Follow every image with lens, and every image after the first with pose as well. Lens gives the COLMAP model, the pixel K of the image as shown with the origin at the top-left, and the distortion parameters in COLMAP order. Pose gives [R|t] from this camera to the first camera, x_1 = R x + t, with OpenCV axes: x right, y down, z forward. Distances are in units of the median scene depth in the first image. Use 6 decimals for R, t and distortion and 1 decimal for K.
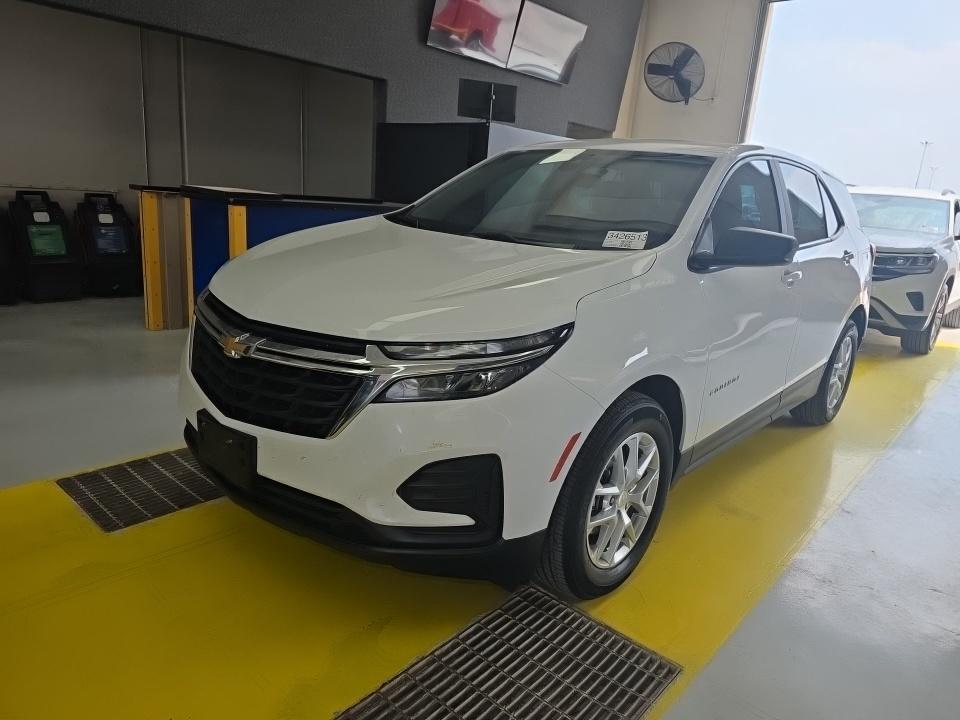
lens RADIAL K [[636.3, 0, 480.0], [0, 636.3, 360.0], [0, 0, 1]] dist [0.002713, 0.000136]
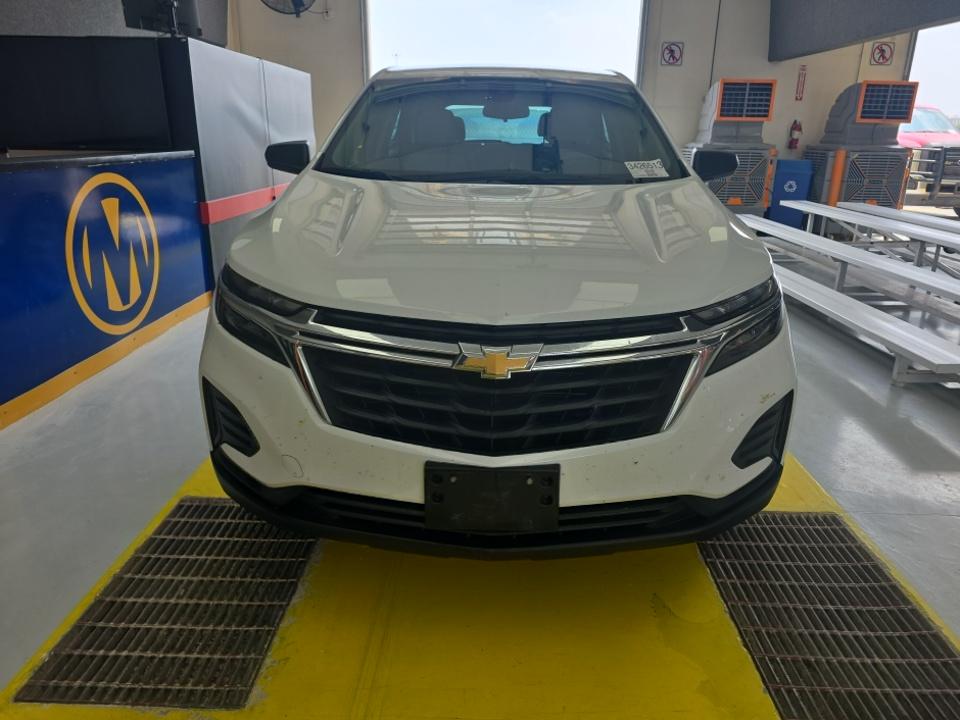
lens RADIAL K [[647.5, 0, 480.0], [0, 647.5, 360.0], [0, 0, 1]] dist [0.010959, 0.001709]
pose [[0.763203, -0.273610, 0.585371, -0.651125], [0.209570, 0.961767, 0.176307, -0.127452], [-0.611230, -0.011882, 0.791364, 0.310550]]
